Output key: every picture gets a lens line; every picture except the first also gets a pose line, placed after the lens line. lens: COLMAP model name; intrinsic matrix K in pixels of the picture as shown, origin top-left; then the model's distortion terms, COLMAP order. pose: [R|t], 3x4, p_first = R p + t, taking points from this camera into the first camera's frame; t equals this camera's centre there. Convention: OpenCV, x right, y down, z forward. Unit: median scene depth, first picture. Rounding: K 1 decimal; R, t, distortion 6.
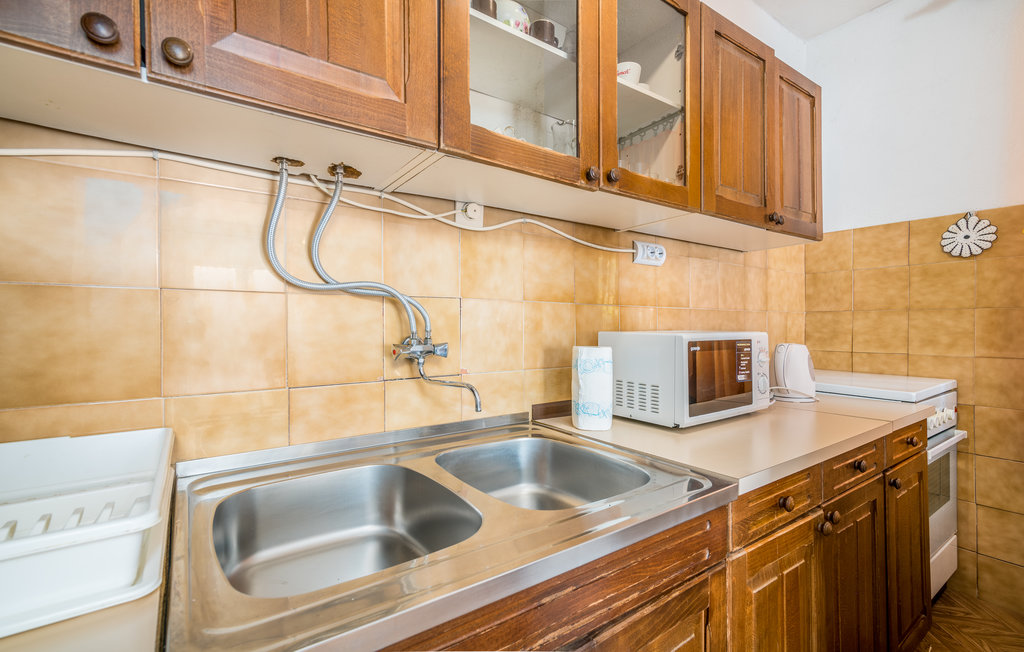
lens RADIAL K [[450.7, 0, 512.0], [0, 450.7, 326.0], [0, 0, 1]] dist [0.000576, 0.000094]
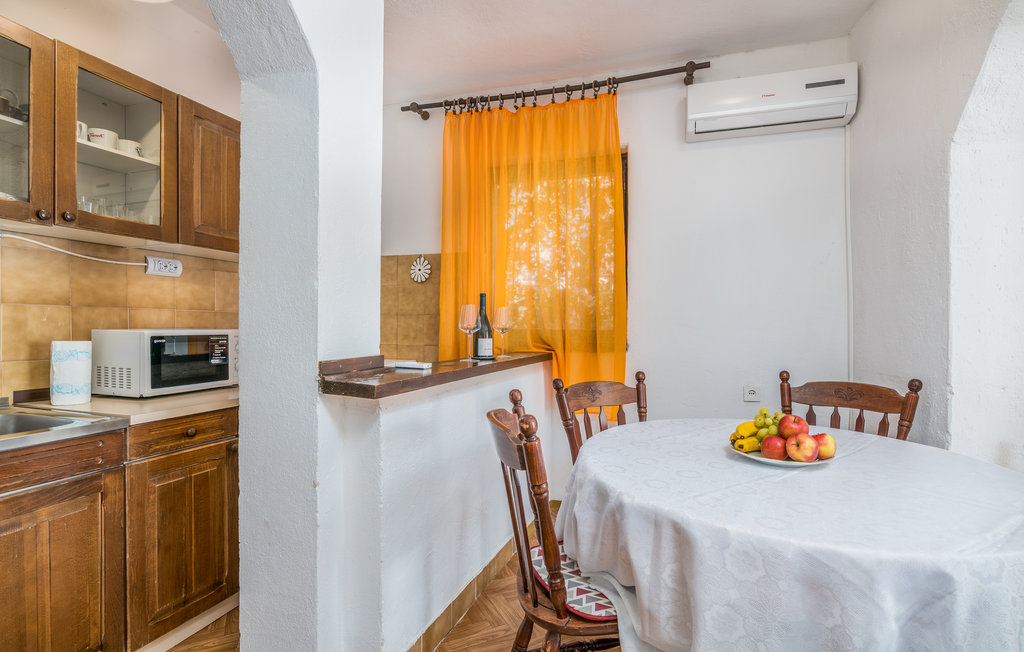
lens RADIAL K [[486.6, 0, 512.0], [0, 486.6, 326.0], [0, 0, 1]] dist [-0.013158, -0.000227]
pose [[0.804397, 0.002863, 0.594085, 0.334614], [-0.004009, 0.999992, 0.000609, -0.002430], [-0.594078, -0.002872, 0.804402, -0.757798]]
